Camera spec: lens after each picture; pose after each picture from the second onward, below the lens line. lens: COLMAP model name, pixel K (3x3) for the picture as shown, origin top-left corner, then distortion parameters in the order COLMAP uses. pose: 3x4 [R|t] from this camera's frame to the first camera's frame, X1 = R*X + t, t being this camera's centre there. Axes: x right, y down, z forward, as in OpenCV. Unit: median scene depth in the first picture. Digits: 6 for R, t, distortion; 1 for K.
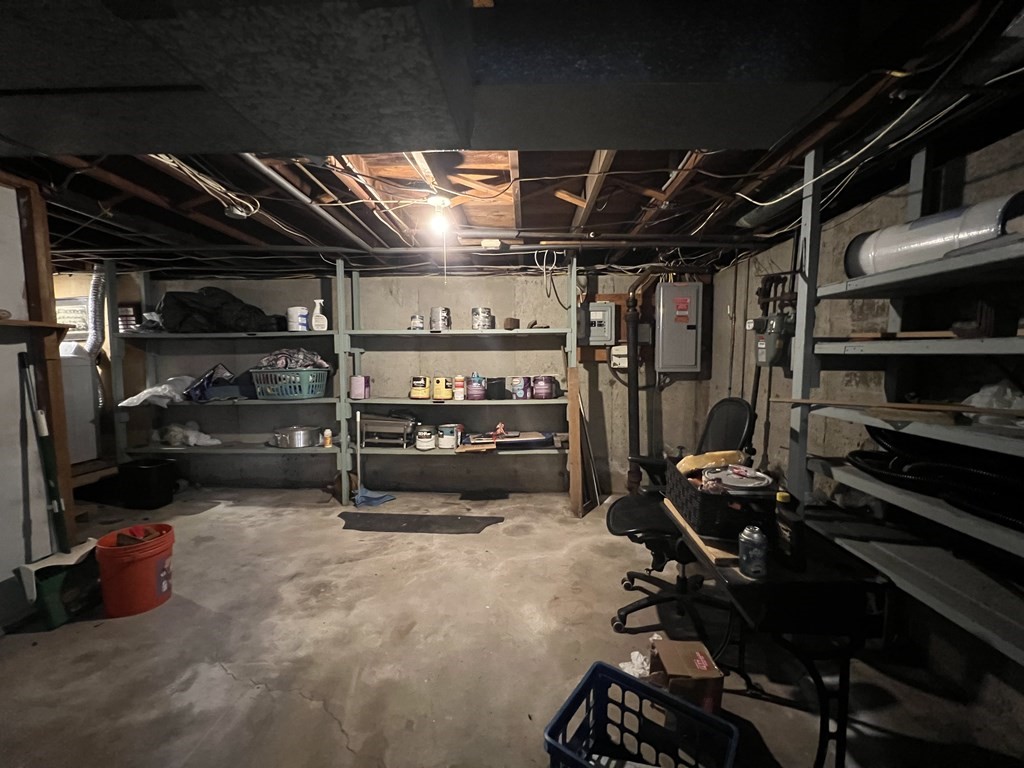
lens RADIAL K [[408.2, 0, 514.9], [0, 408.2, 389.2], [0, 0, 1]] dist [-0.000702, -0.000005]
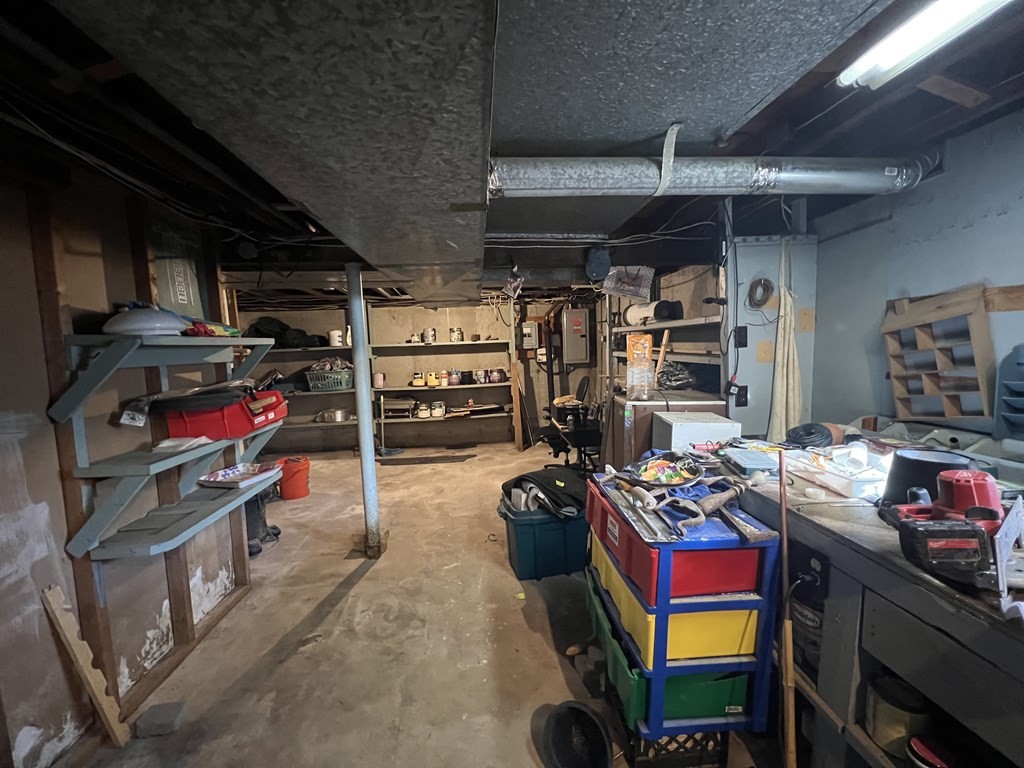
lens RADIAL K [[408.2, 0, 508.2], [0, 408.2, 383.4], [0, 0, 1]] dist [-0.000702, -0.000005]
pose [[0.991856, -0.044540, 0.119318, -0.077258], [0.043449, 0.998987, 0.011726, 0.008544], [-0.119720, -0.006447, 0.992787, -0.610882]]
